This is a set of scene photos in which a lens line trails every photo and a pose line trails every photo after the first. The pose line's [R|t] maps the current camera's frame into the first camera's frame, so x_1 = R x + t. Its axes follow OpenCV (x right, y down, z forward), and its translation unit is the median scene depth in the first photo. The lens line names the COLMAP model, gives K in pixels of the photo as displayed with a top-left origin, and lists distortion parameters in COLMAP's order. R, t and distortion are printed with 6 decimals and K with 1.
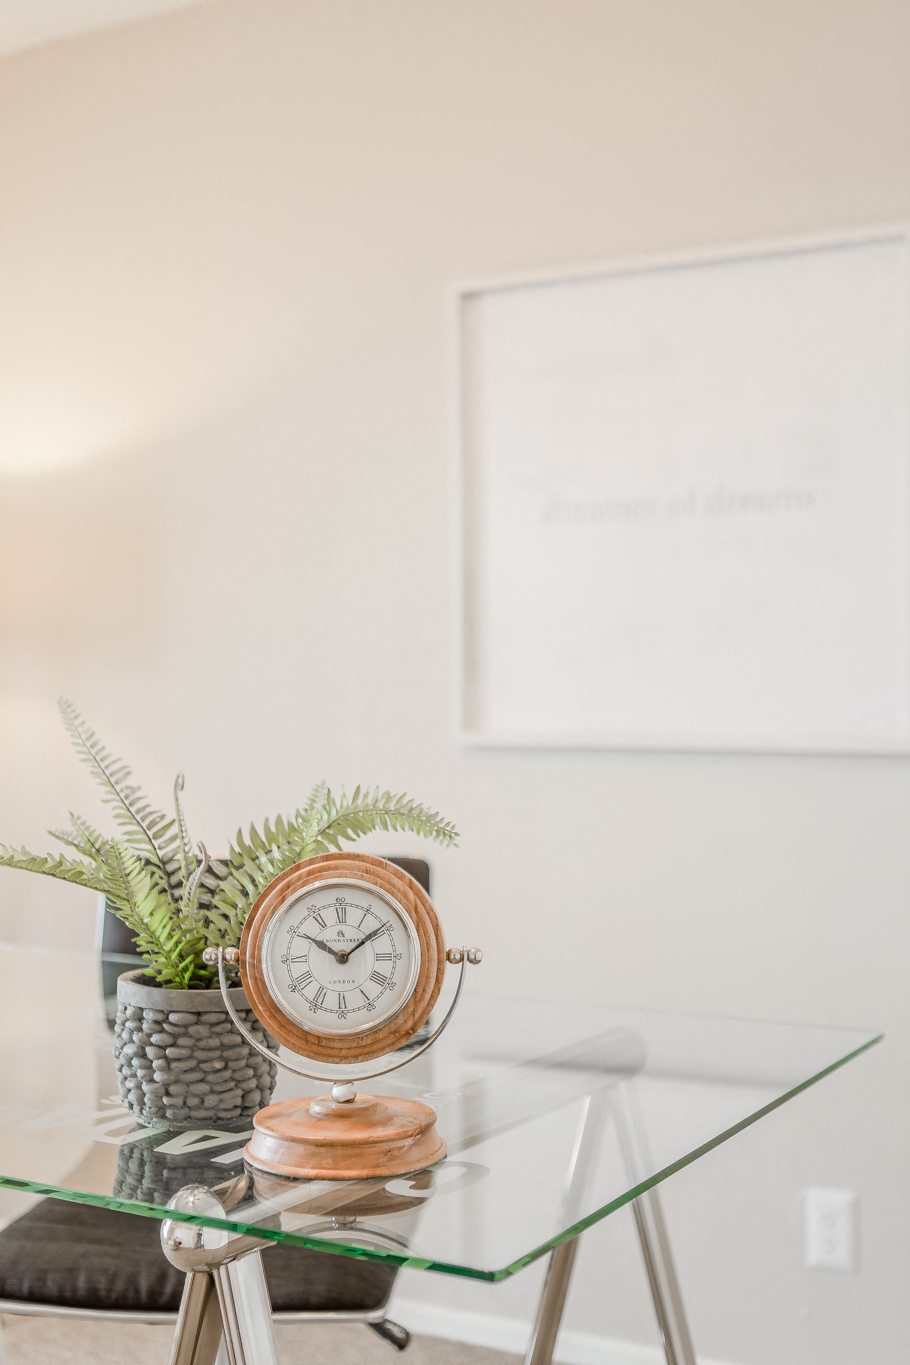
lens RADIAL K [[1637.2, 0, 455.2], [0, 1637.2, 681.2], [0, 0, 1]] dist [-0.000682, 0.000000]
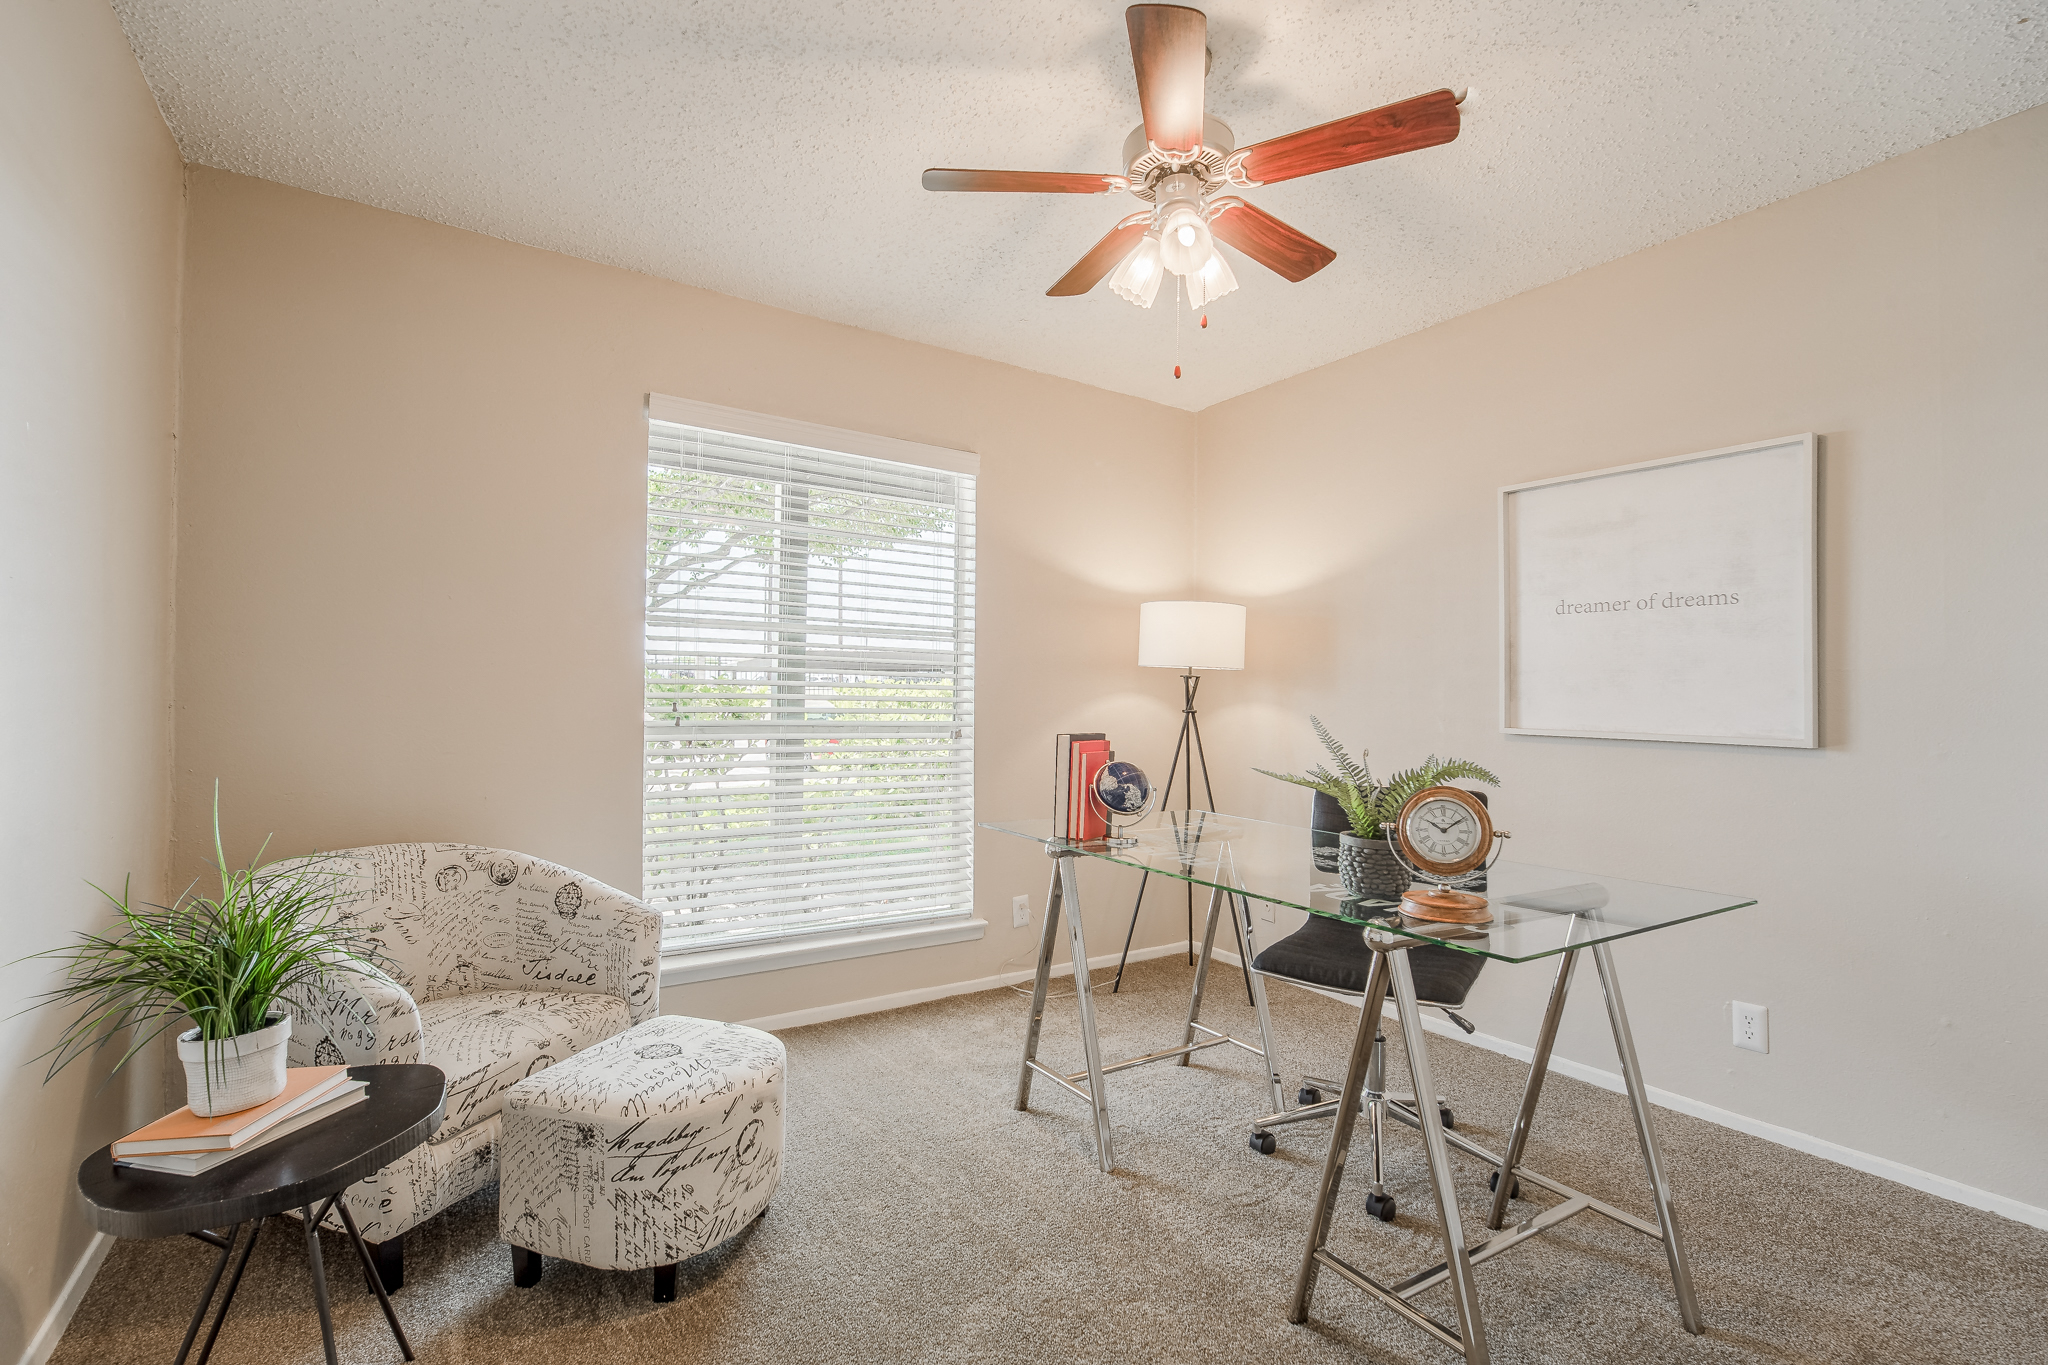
lens RADIAL K [[894.8, 0, 1014.6], [0, 894.8, 682.5], [0, 0, 1]] dist [-0.009362, 0.000780]
pose [[0.876539, 0.002287, -0.481325, 0.007320], [-0.004488, 0.999984, -0.003422, -0.036179], [0.481310, 0.005160, 0.876535, -0.409932]]
